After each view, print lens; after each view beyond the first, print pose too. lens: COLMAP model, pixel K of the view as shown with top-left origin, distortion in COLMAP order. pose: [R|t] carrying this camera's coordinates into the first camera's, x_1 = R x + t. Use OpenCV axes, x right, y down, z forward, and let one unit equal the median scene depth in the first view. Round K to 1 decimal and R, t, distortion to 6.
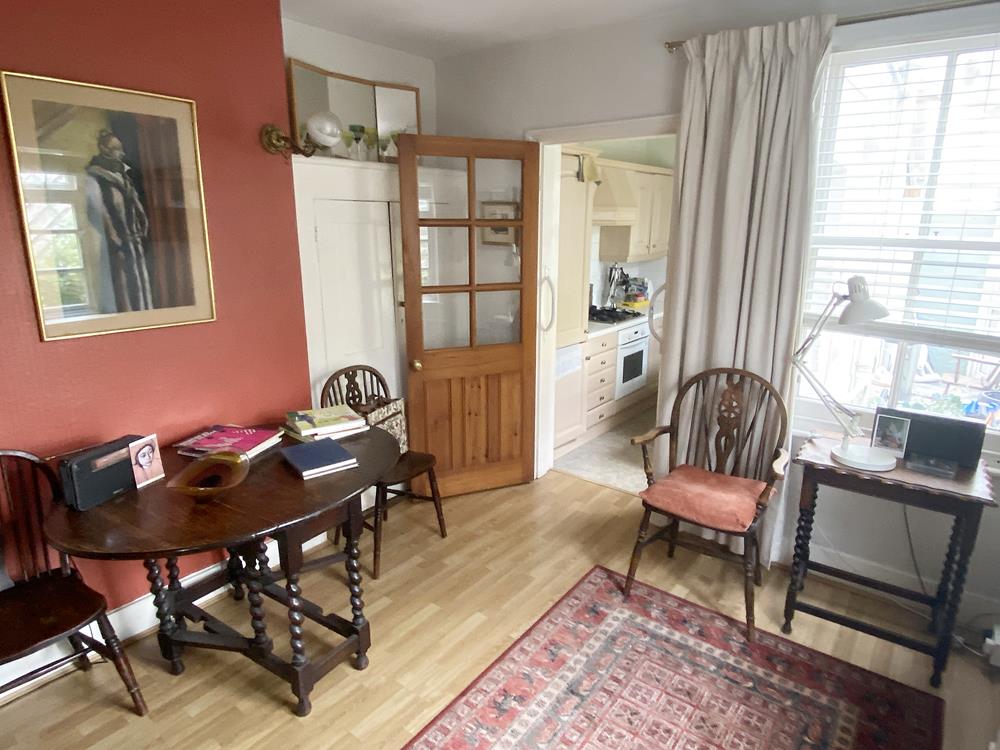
lens RADIAL K [[613.5, 0, 501.9], [0, 613.5, 377.9], [0, 0, 1]] dist [0.002144, 0.000113]
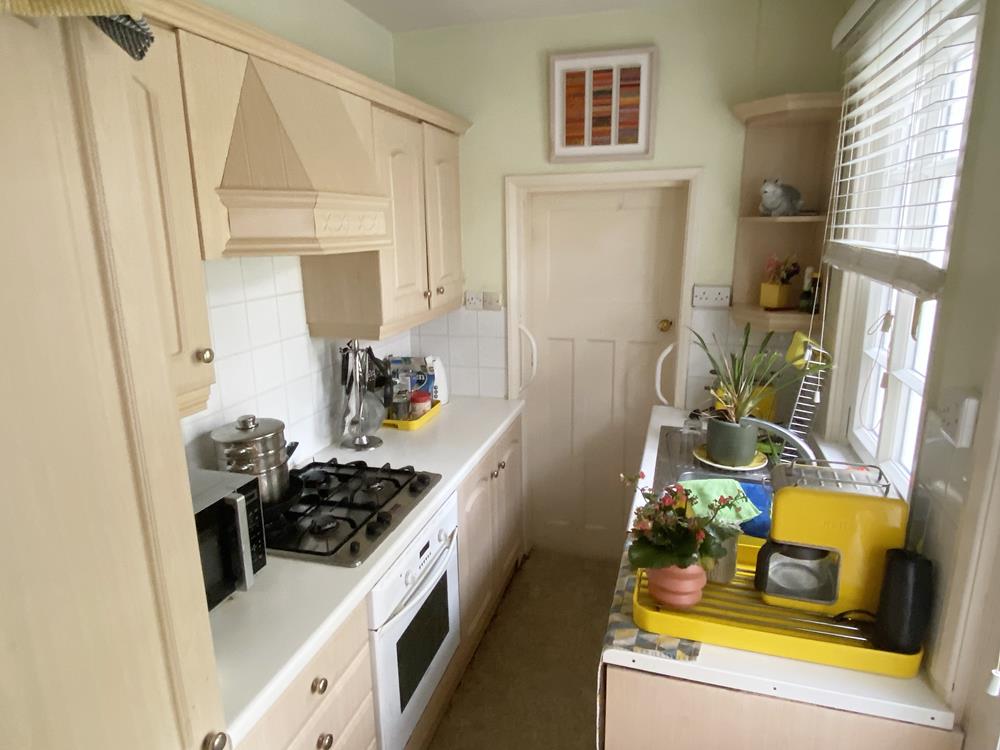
lens RADIAL K [[613.5, 0, 501.5], [0, 613.5, 372.2], [0, 0, 1]] dist [0.002144, 0.000113]
pose [[0.934898, -0.104269, 0.339254, 0.135425], [0.112116, 0.993689, -0.003555, -0.151286], [-0.336742, 0.041359, 0.940688, 0.578628]]
